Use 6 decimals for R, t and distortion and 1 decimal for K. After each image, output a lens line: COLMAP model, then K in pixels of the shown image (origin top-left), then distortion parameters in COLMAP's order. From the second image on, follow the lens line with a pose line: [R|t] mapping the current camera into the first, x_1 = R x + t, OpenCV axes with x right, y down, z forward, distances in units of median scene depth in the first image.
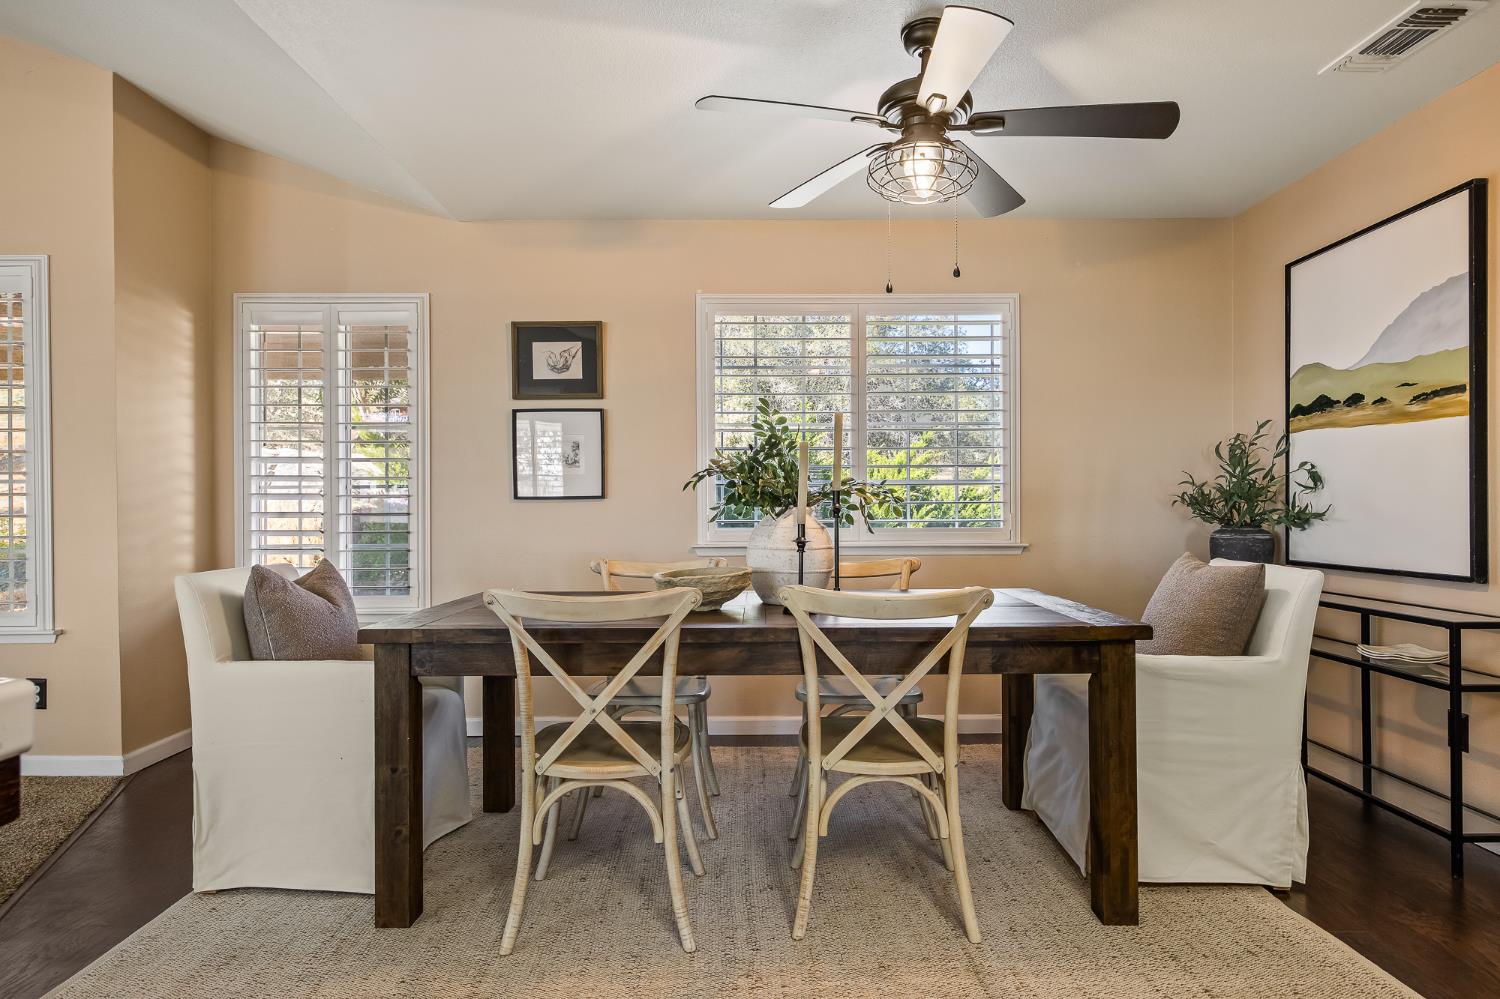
lens RADIAL K [[908.1, 0, 750.4], [0, 908.1, 501.0], [0, 0, 1]] dist [-0.002257, -0.000358]
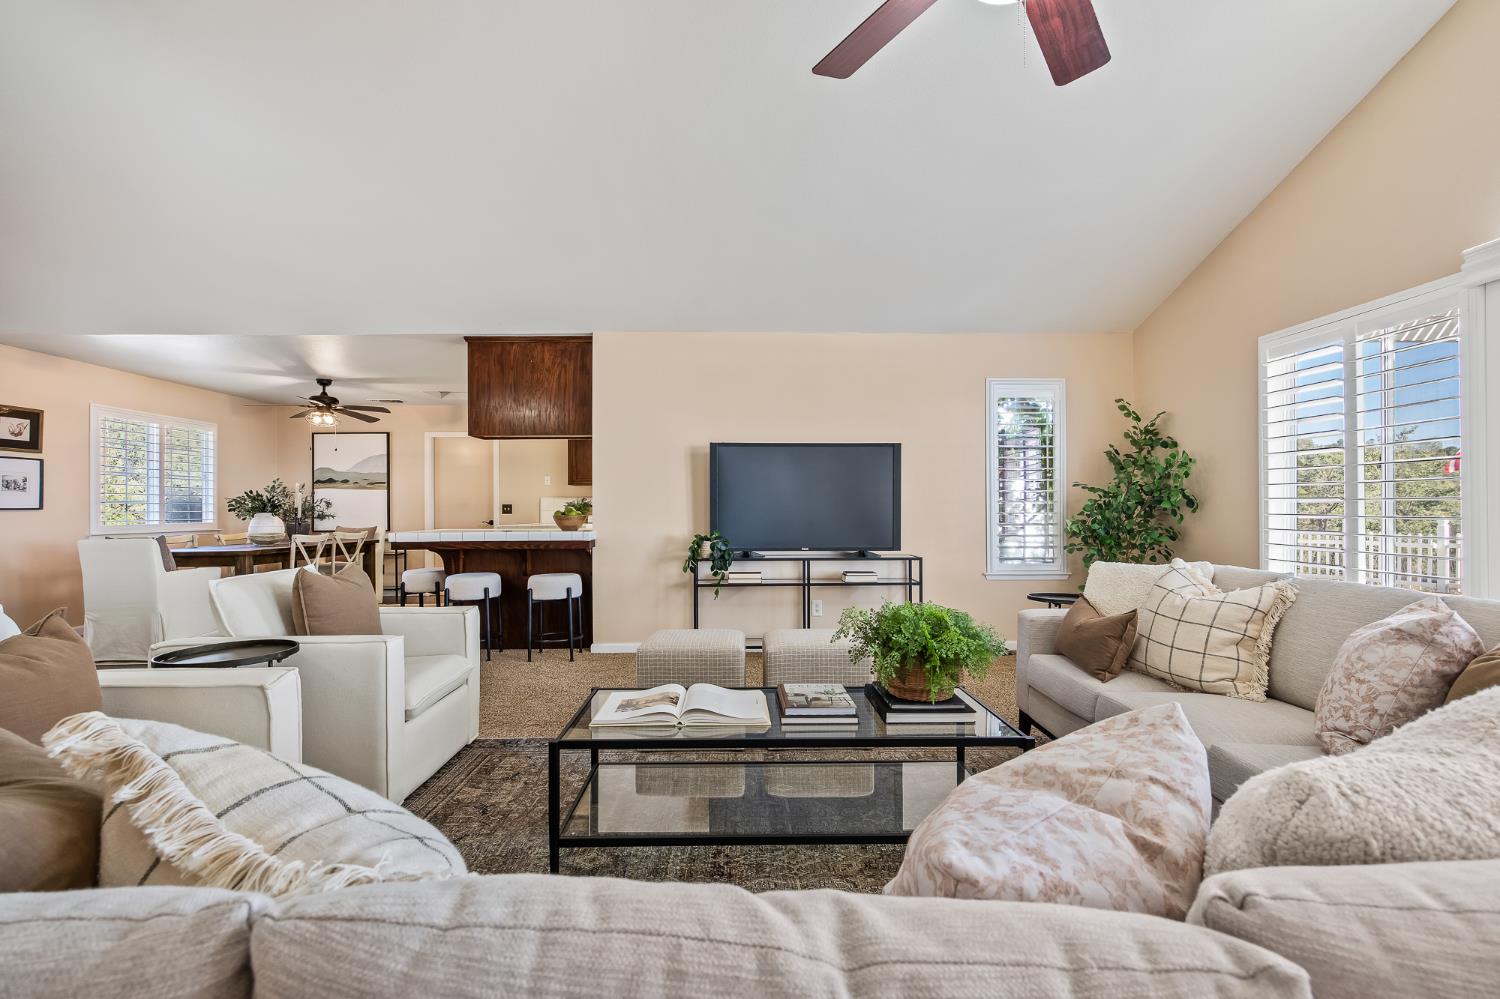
lens RADIAL K [[689.6, 0, 750.5], [0, 689.6, 505.5], [0, 0, 1]] dist [-0.003800, -0.000675]
pose [[-0.021753, 0.009416, 0.999719, -1.755881], [0.000577, 0.999956, -0.009406, 0.003597], [-0.999763, 0.000372, -0.021758, -0.414556]]
